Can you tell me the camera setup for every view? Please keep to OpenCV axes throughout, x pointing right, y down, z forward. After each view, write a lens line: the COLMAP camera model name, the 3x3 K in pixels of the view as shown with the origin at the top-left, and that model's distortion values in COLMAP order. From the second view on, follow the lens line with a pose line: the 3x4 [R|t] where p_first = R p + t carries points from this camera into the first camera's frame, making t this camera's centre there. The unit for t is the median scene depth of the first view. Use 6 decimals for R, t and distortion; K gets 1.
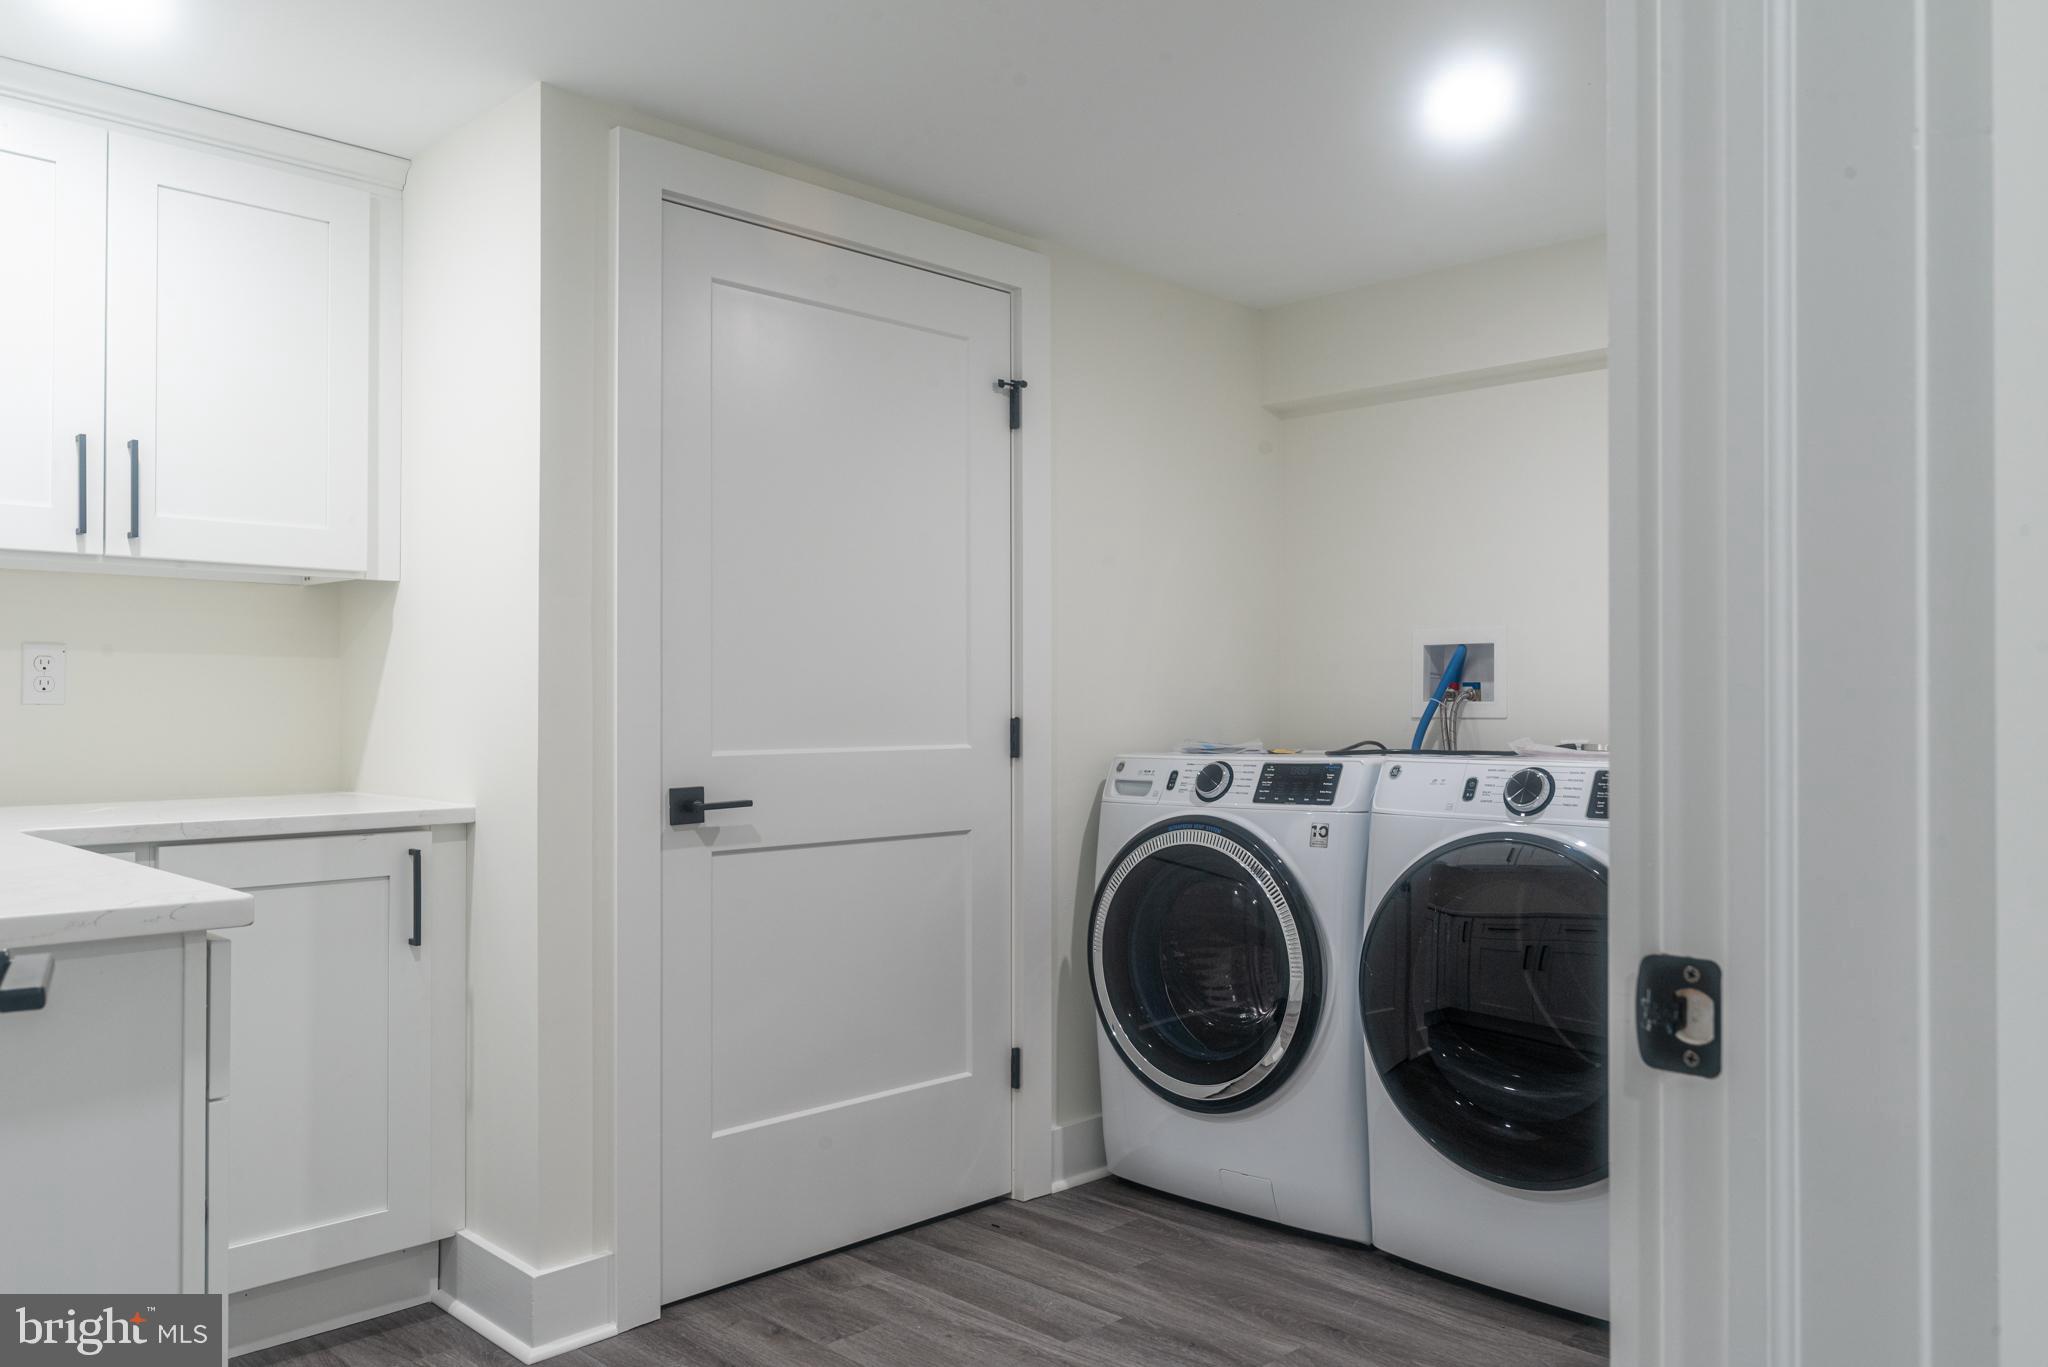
lens RADIAL K [[1507.8, 0, 1061.6], [0, 1507.8, 683.5], [0, 0, 1]] dist [0.004480, 0.006434]
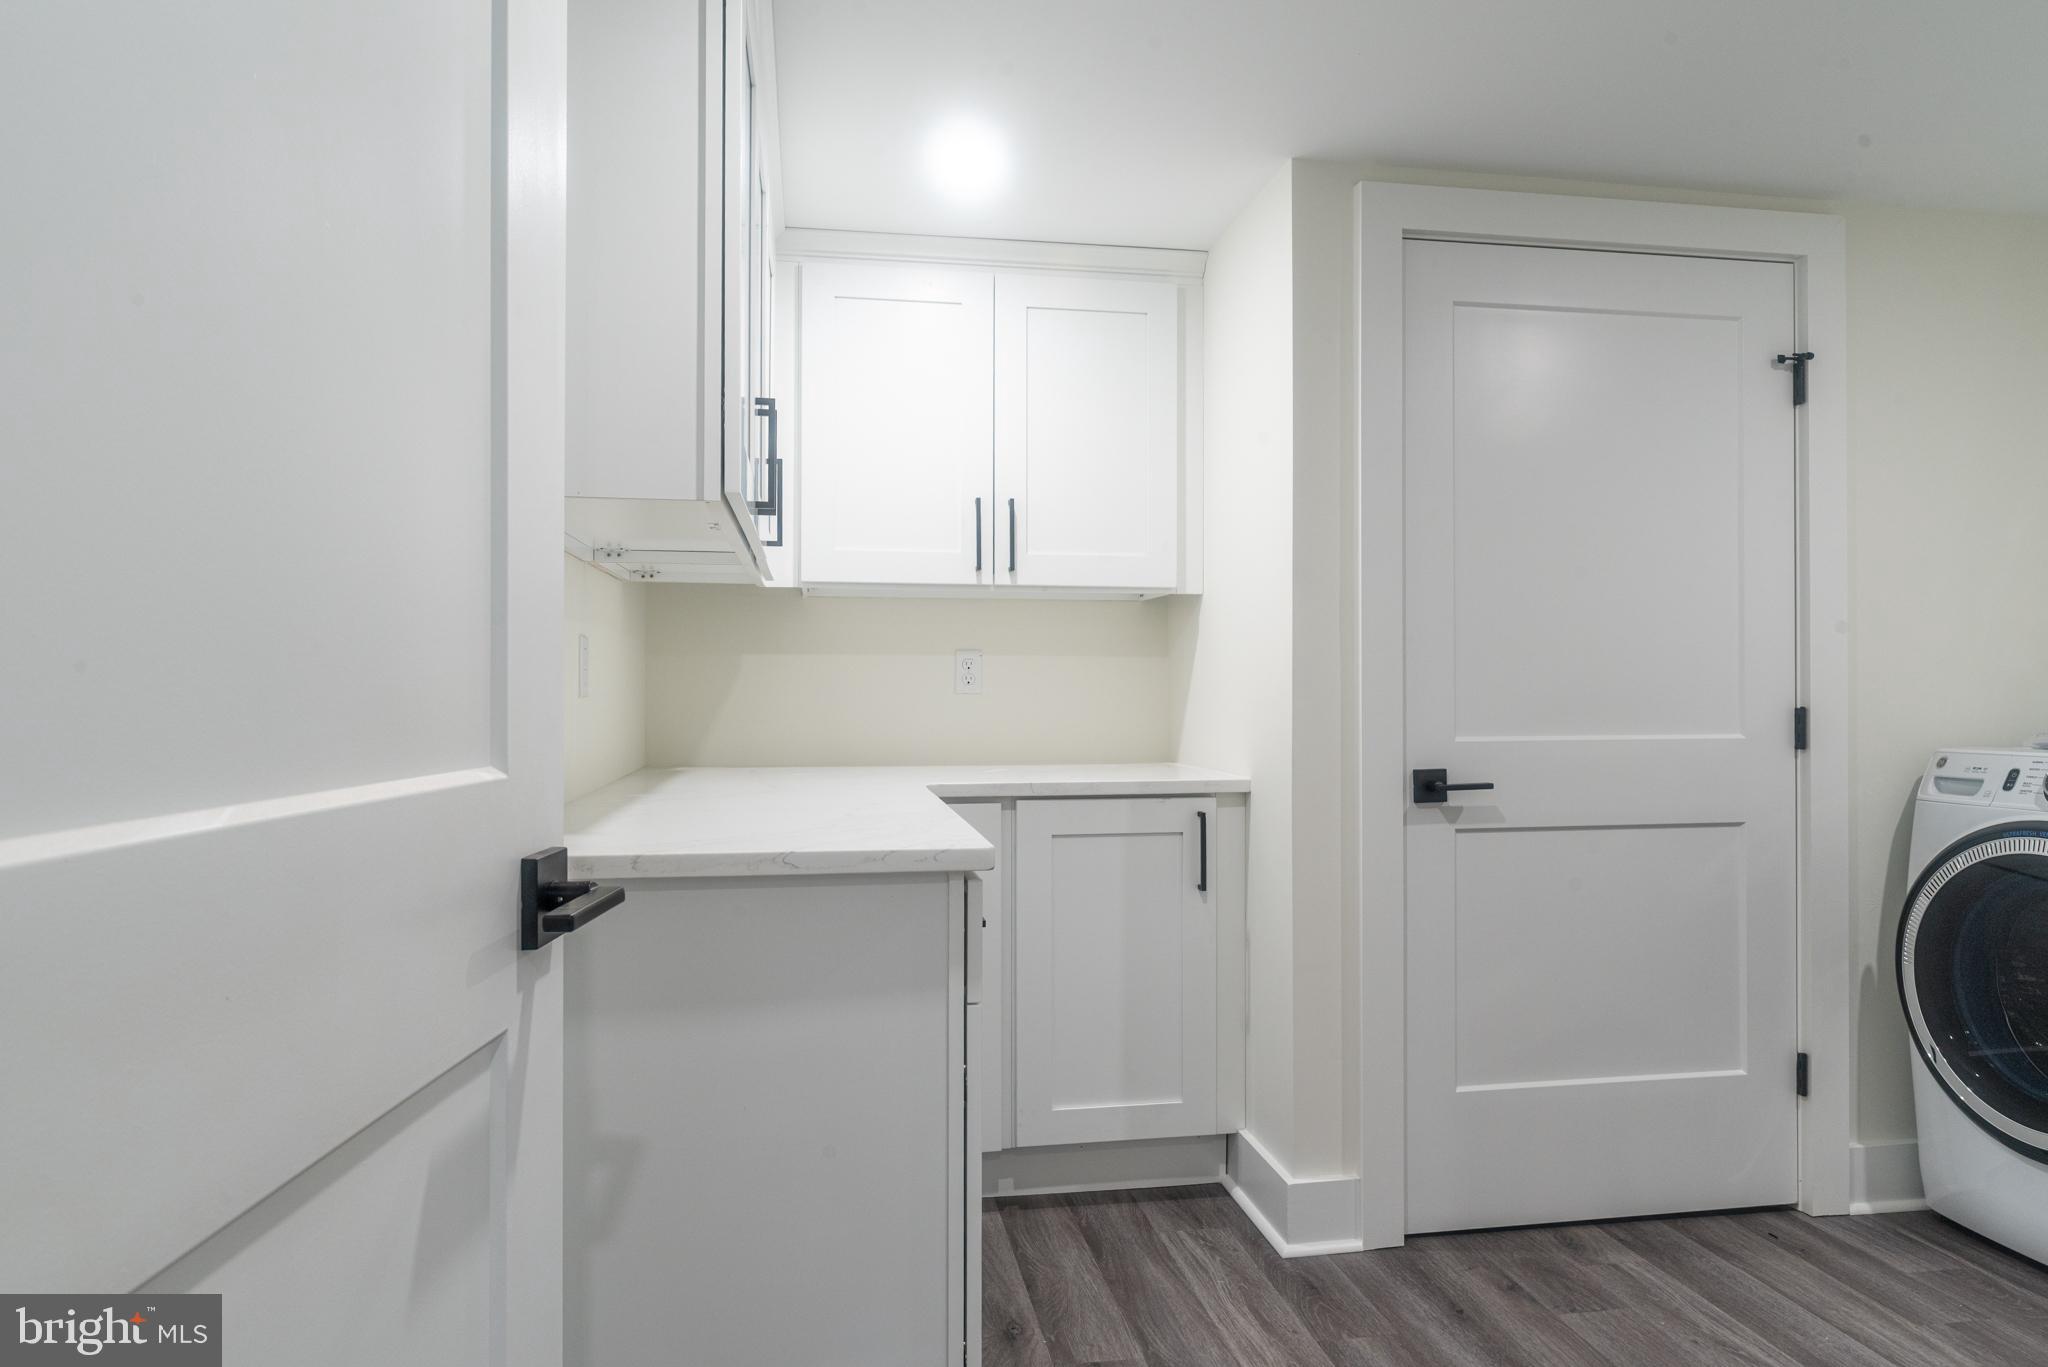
lens RADIAL K [[1253.1, 0, 1024.0], [0, 1253.1, 683.5], [0, 0, 1]] dist [0.000161, 0.003262]
pose [[0.806799, -0.004713, -0.590807, 0.053430], [0.008700, 0.999955, 0.003904, 0.000290], [0.590761, -0.008290, 0.806804, 0.089543]]
